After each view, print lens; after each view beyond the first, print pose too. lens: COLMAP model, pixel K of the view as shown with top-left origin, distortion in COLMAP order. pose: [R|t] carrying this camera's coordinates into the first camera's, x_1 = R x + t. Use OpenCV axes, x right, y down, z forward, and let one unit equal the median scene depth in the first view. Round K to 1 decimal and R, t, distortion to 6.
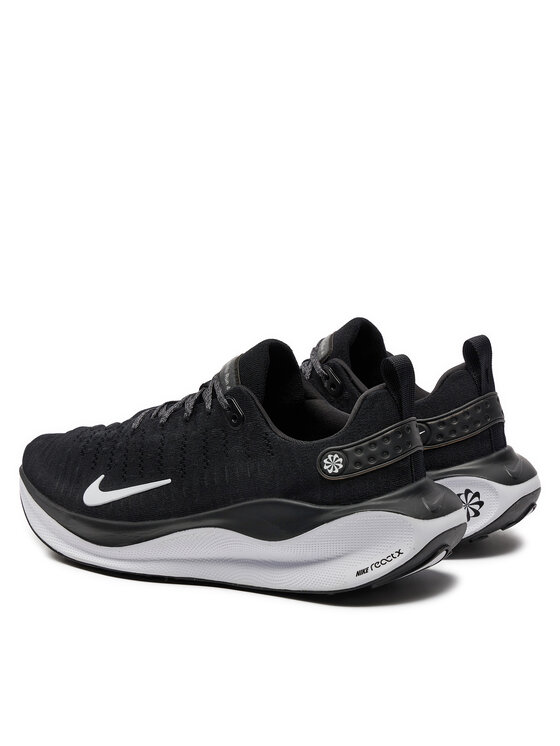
lens RADIAL K [[2196.4, 0, 280.0], [0, 2196.4, 373.0], [0, 0, 1]] dist [0.008120, -0.362639]
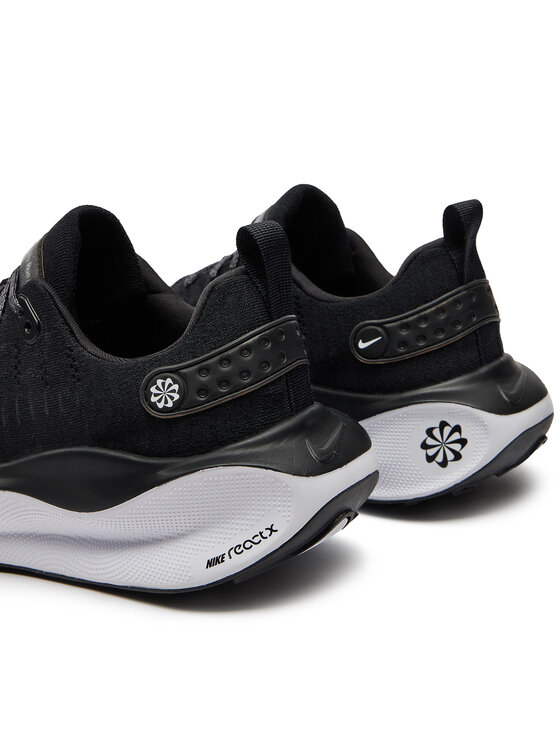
lens RADIAL K [[1332.9, 0, 280.0], [0, 1332.9, 373.0], [0, 0, 1]] dist [-0.065969, -0.098654]
pose [[0.960224, -0.020717, -0.278460, 0.164374], [0.033795, 0.998536, 0.042246, 0.020161], [0.277177, -0.049976, 0.959518, 0.634186]]
